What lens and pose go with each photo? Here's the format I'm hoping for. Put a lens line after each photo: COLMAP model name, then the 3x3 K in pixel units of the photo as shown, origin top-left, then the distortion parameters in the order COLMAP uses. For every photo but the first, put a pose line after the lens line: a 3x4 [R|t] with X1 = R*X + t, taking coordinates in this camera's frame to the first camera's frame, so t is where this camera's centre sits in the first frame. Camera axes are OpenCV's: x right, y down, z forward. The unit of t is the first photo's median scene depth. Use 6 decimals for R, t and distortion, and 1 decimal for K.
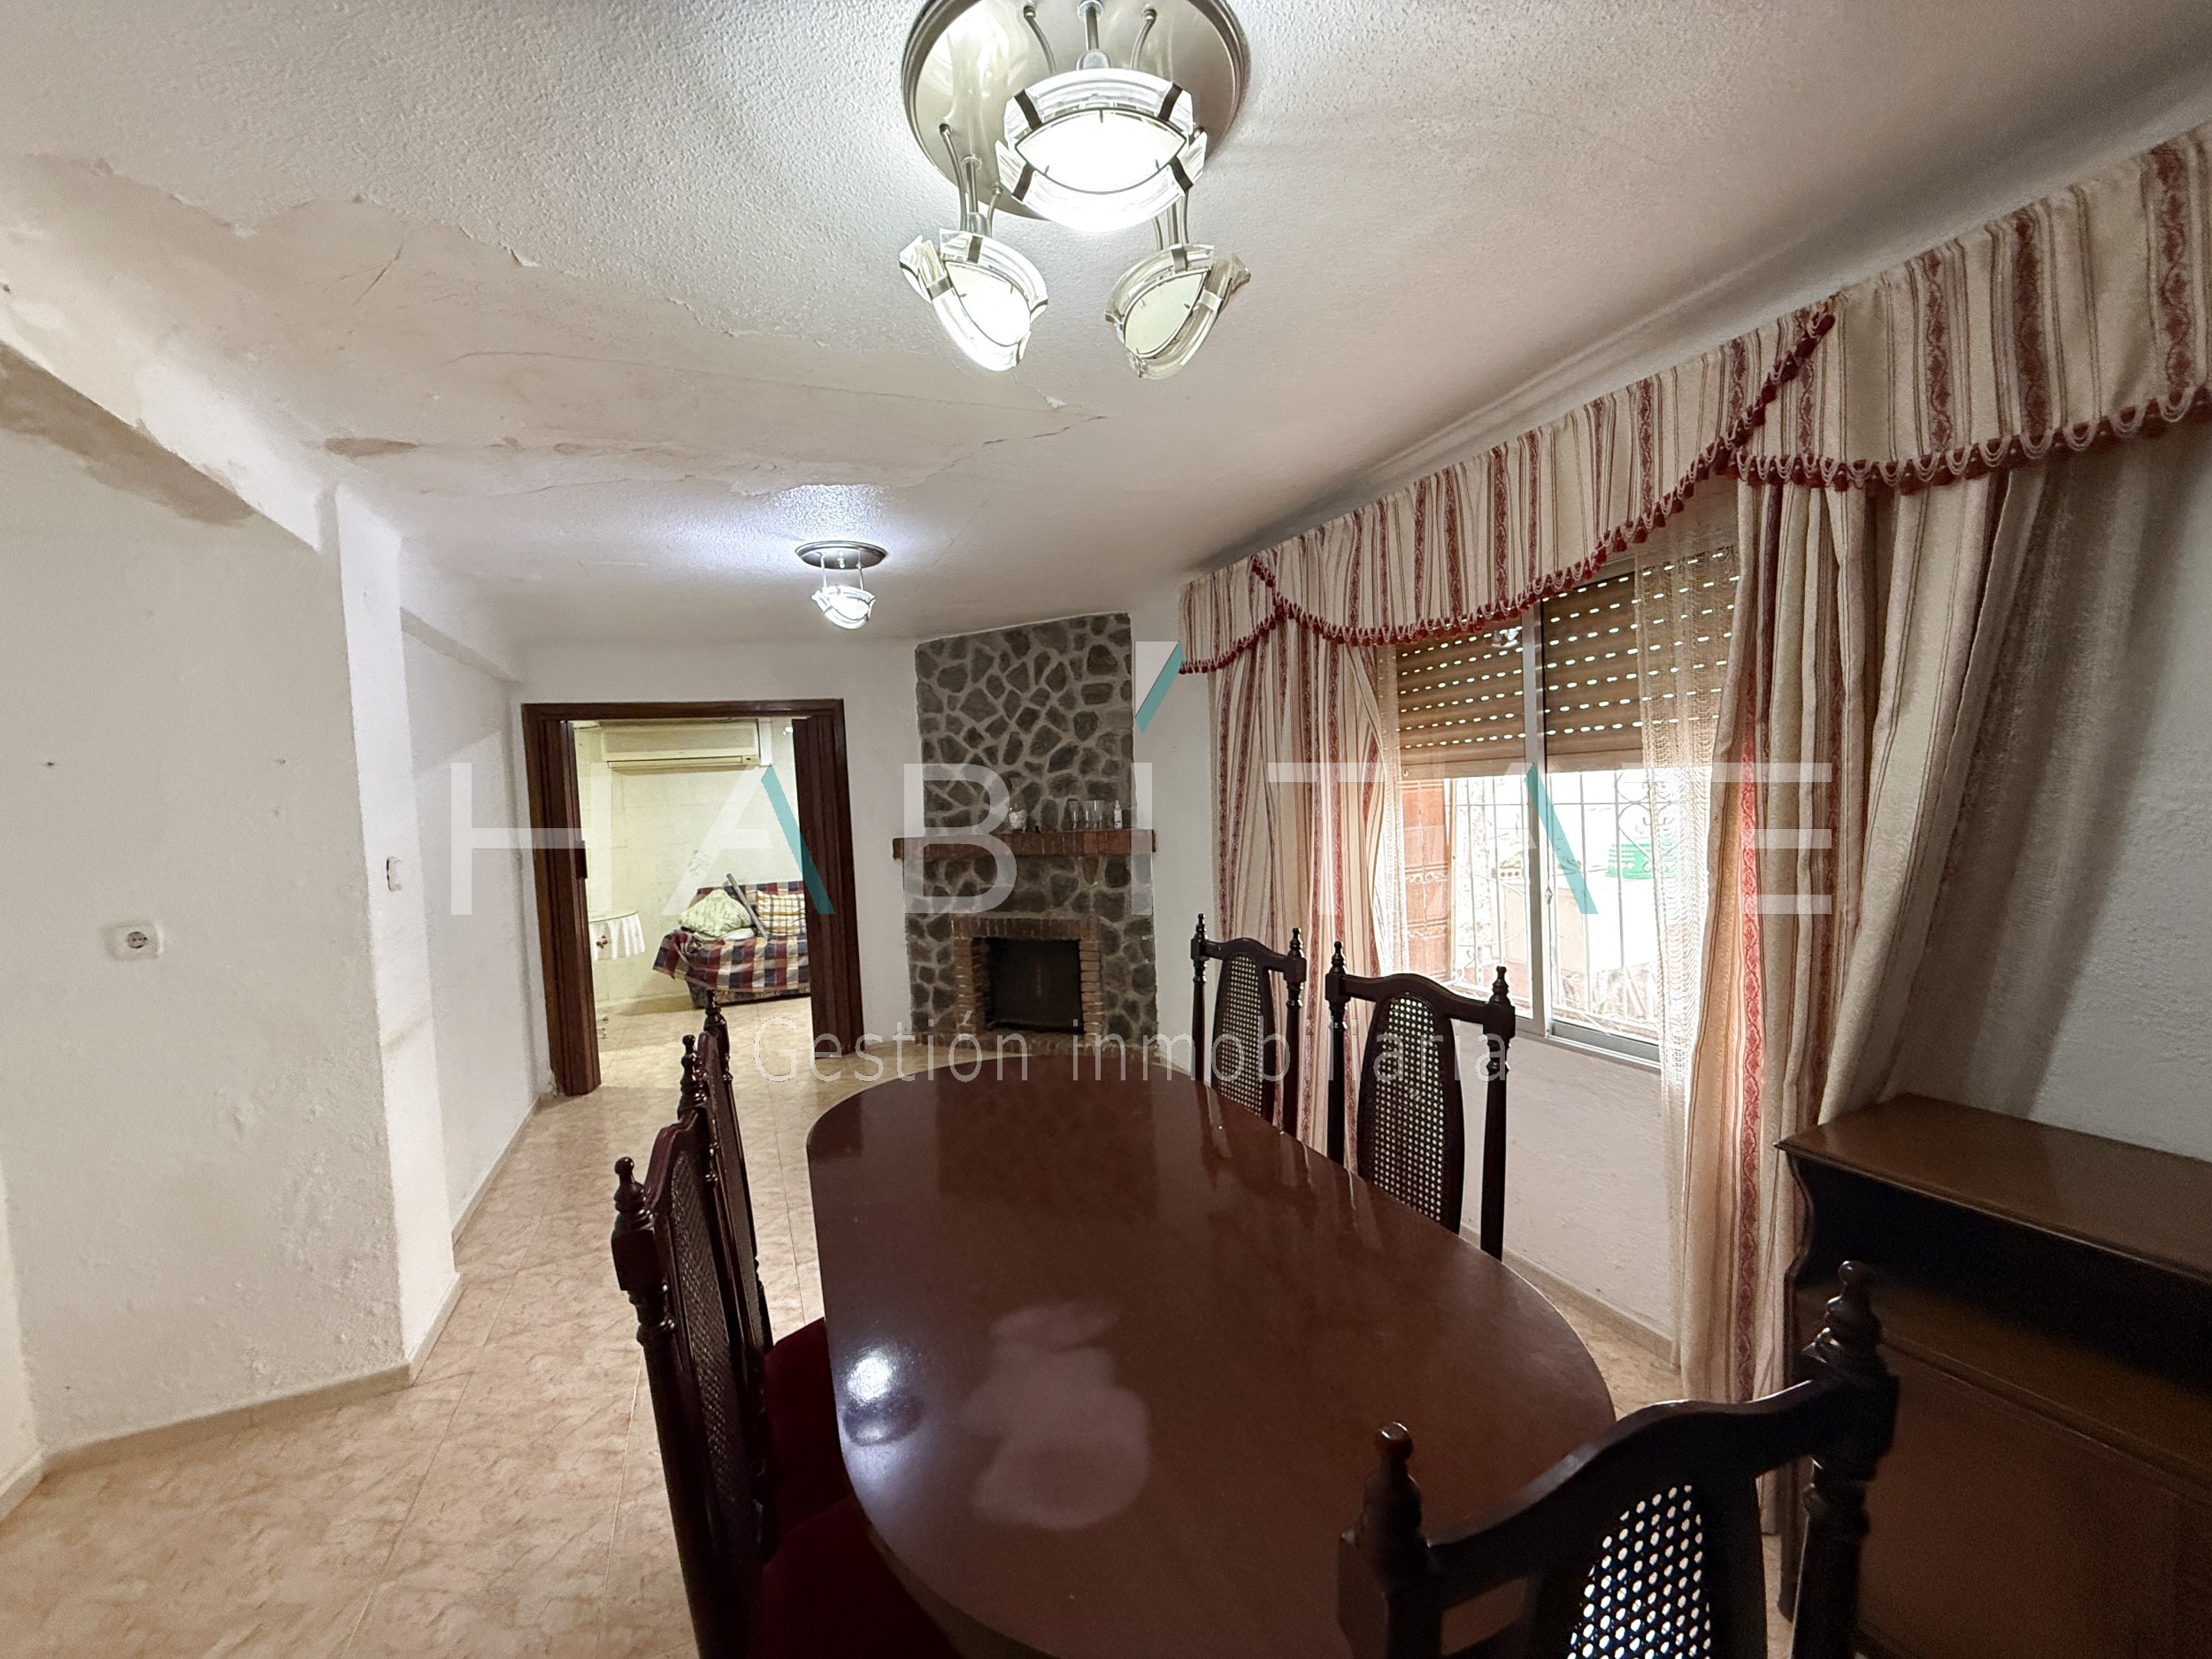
lens RADIAL K [[879.5, 0, 1098.7], [0, 879.5, 828.8], [0, 0, 1]] dist [-0.000735, 0.000177]
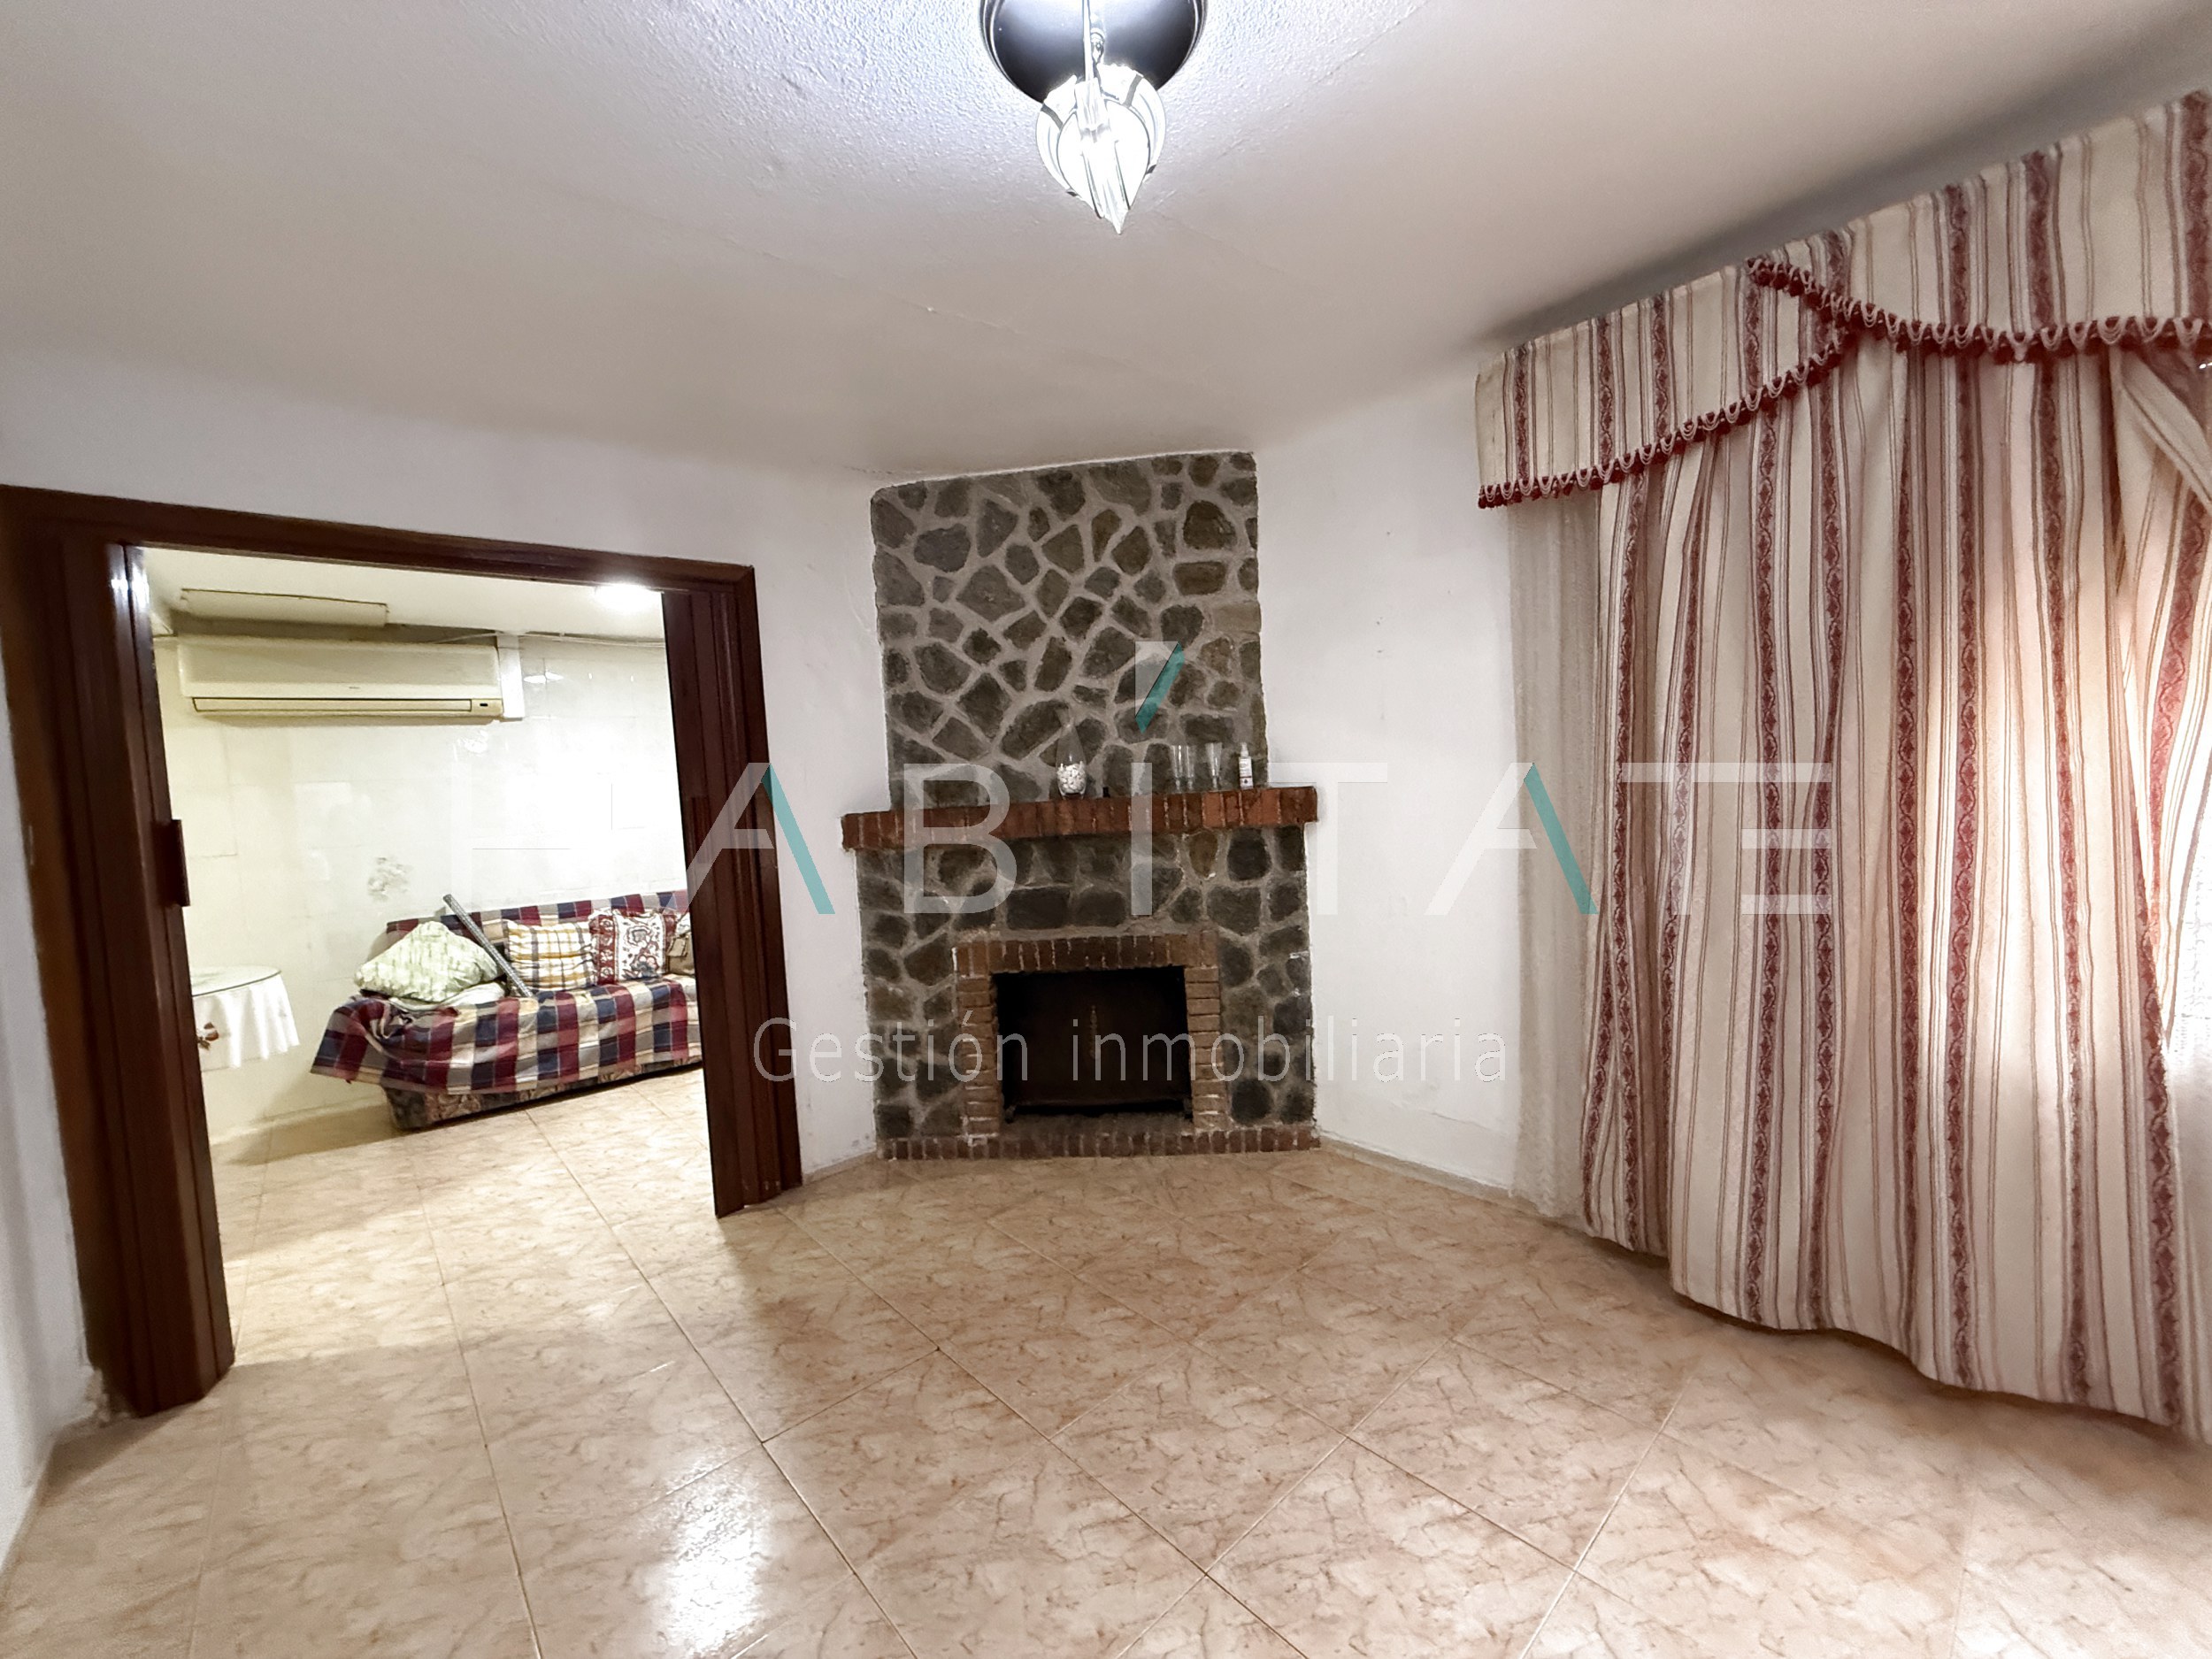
lens RADIAL K [[879.5, 0, 1099.8], [0, 879.5, 829.2], [0, 0, 1]] dist [-0.000735, 0.000177]
pose [[0.947330, -0.021649, 0.319527, -0.269408], [0.024807, 0.999675, -0.005814, 0.029443], [-0.319297, 0.013434, 0.947559, 0.406582]]
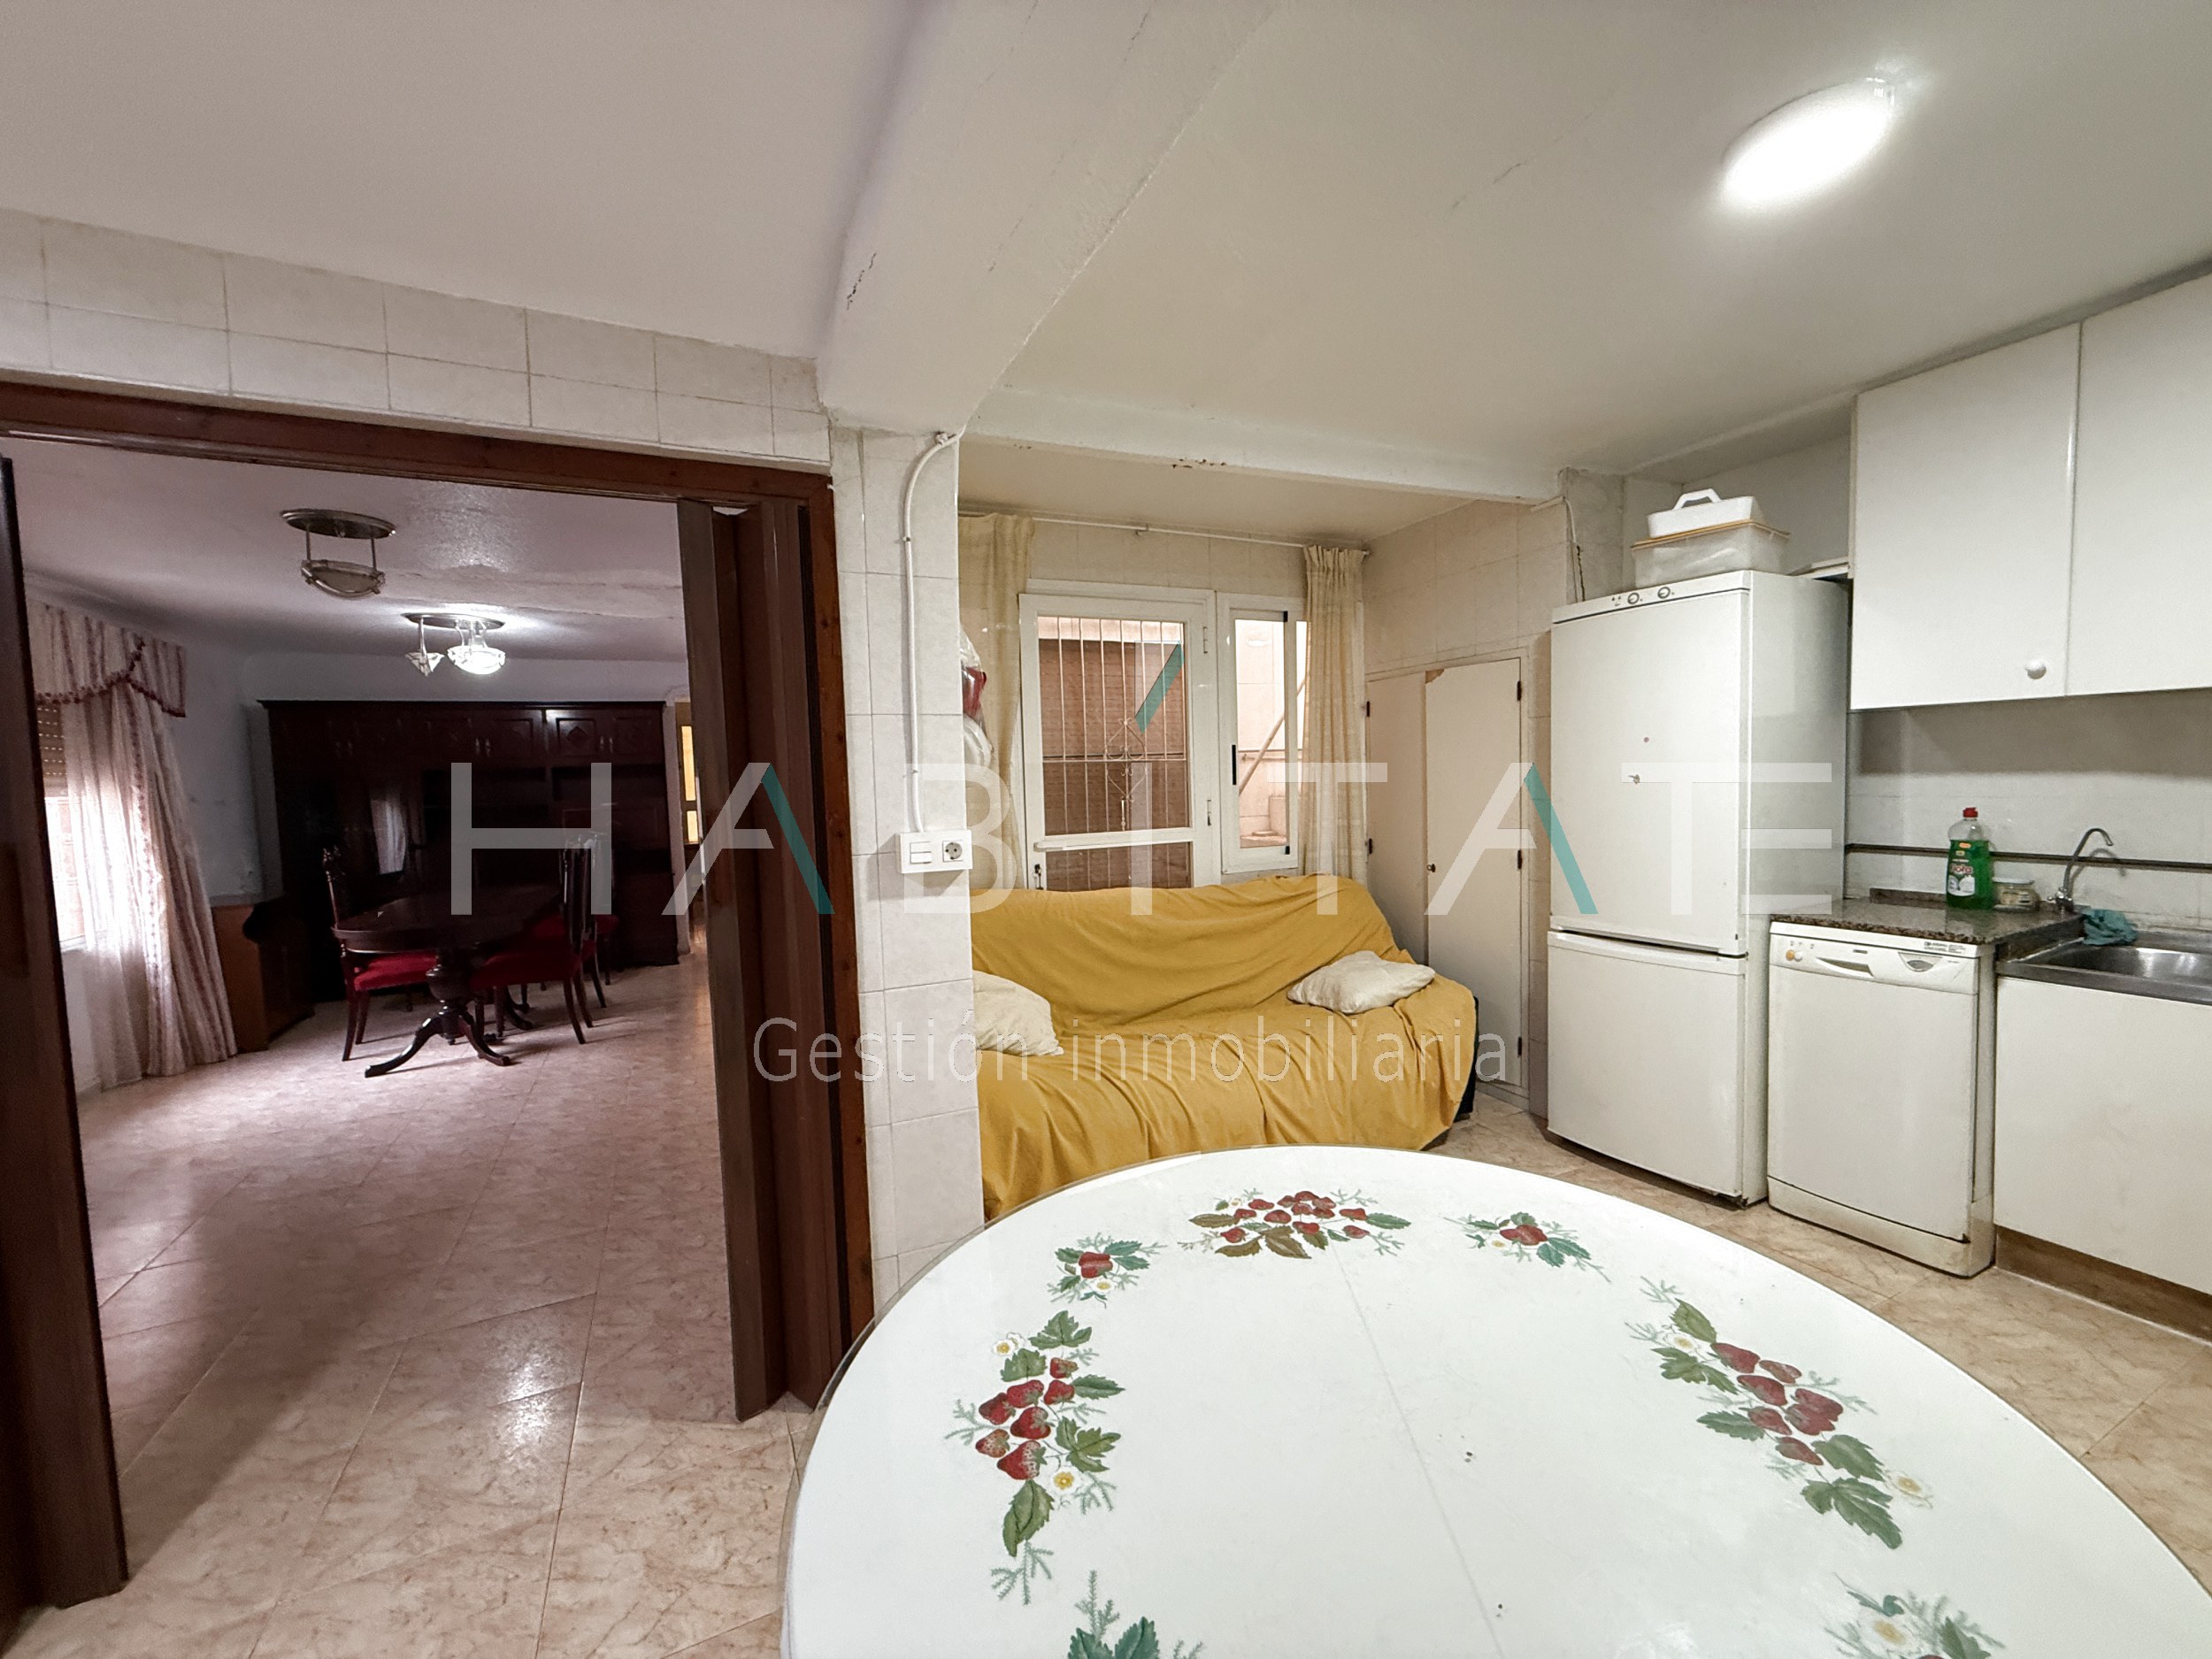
lens RADIAL K [[879.5, 0, 1099.4], [0, 879.5, 830.2], [0, 0, 1]] dist [-0.000735, 0.000177]
pose [[-0.995226, 0.086719, -0.044775, -0.676312], [0.081795, 0.991410, 0.102057, -0.002038], [0.053241, 0.097908, -0.993770, 1.309300]]
